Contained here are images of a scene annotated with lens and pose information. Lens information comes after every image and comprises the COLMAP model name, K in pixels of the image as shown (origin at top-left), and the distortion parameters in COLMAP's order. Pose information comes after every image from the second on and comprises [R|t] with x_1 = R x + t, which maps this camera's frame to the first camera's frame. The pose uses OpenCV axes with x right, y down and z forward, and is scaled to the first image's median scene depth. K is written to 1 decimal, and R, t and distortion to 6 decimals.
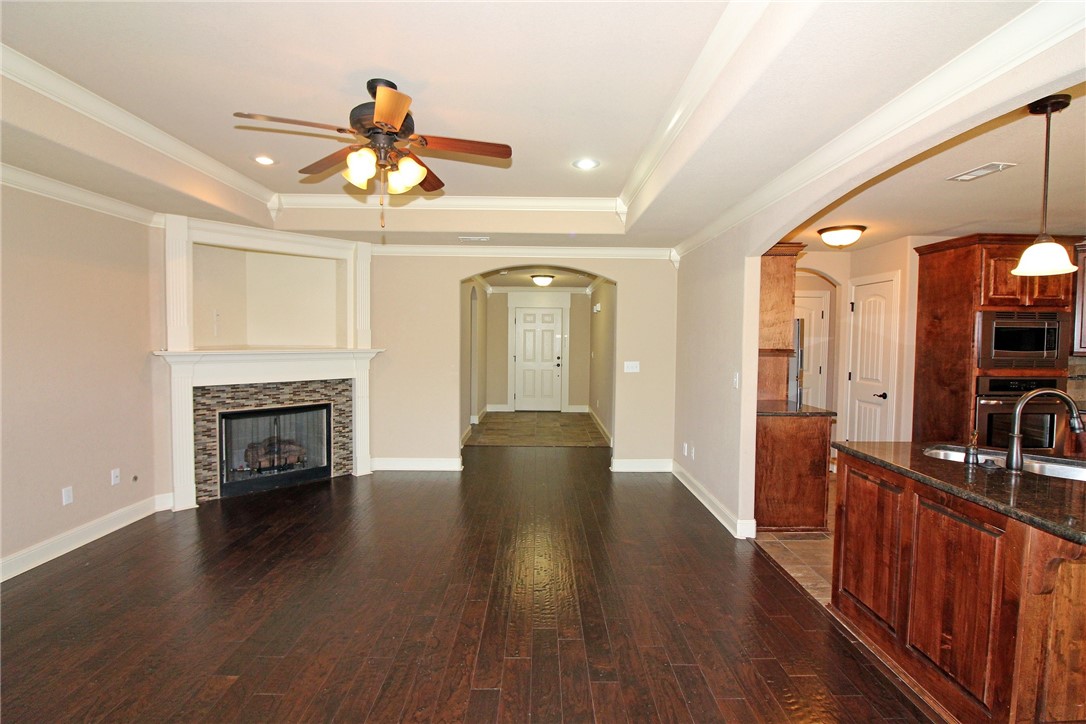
lens RADIAL K [[504.7, 0, 545.0], [0, 504.7, 357.6], [0, 0, 1]] dist [-0.001818, -0.005550]
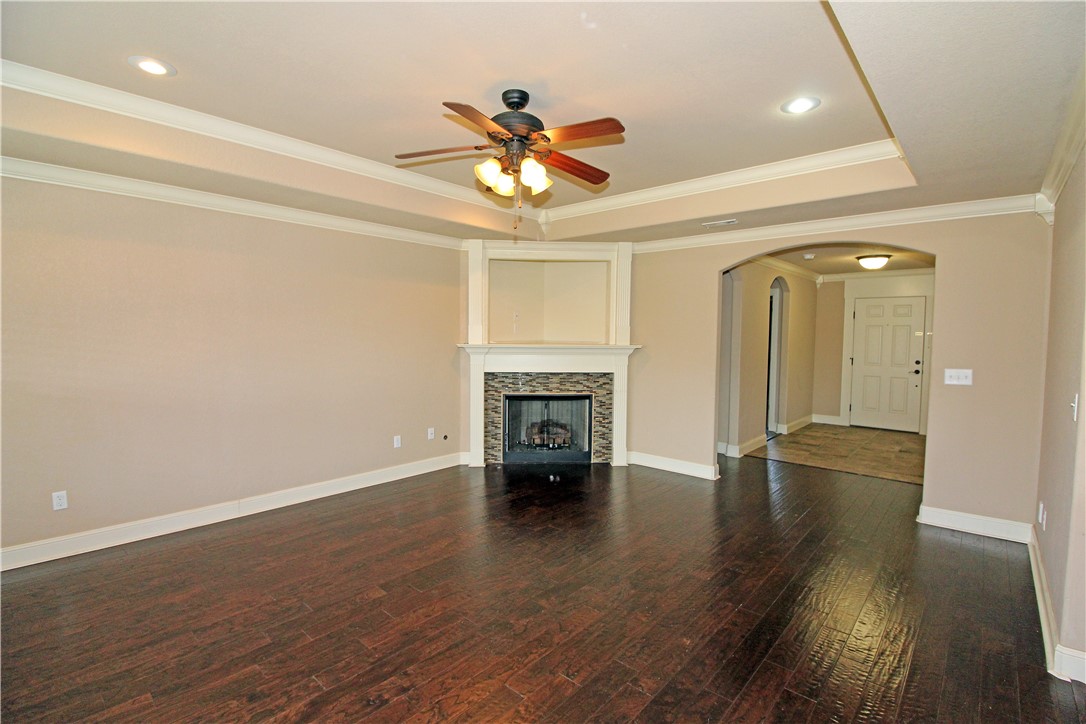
lens RADIAL K [[504.7, 0, 547.1], [0, 504.7, 358.8], [0, 0, 1]] dist [-0.001818, -0.005550]
pose [[0.745170, 0.031939, -0.666110, 0.245059], [-0.028969, 0.999460, 0.015516, -0.000807], [0.666246, 0.007734, 0.745692, 0.136225]]
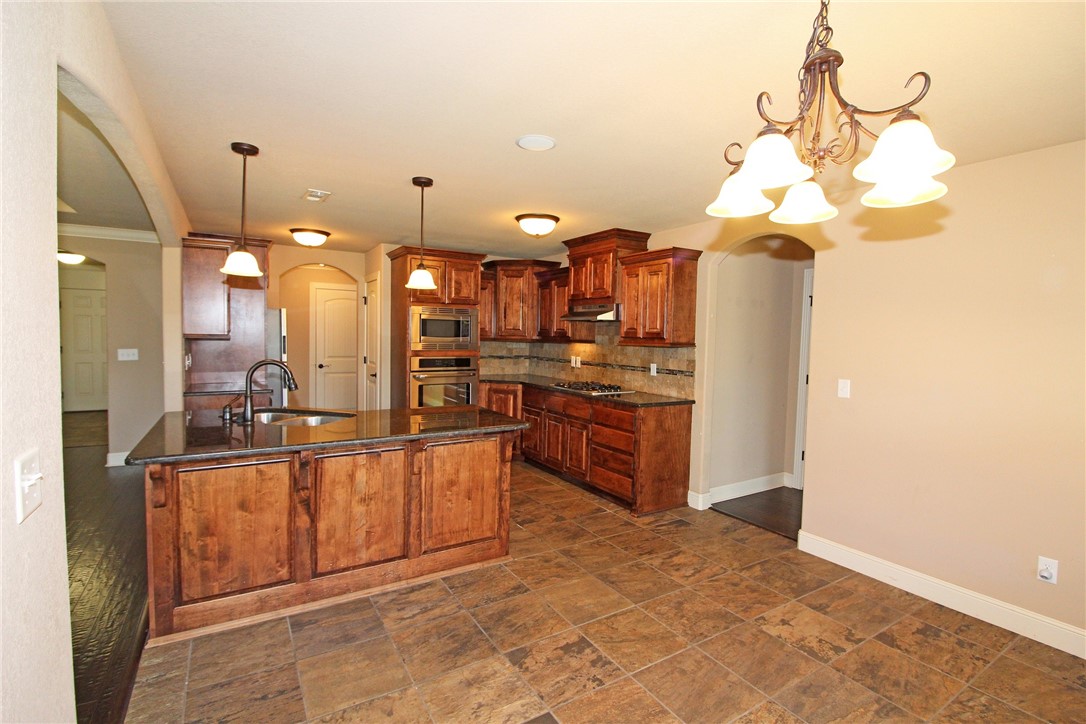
lens RADIAL K [[504.7, 0, 533.3], [0, 504.7, 354.4], [0, 0, 1]] dist [-0.001818, -0.005550]
pose [[0.861320, -0.013276, 0.507889, 0.406111], [0.009559, 0.999905, 0.009925, 0.018381], [-0.507973, -0.003694, 0.861365, -0.237929]]
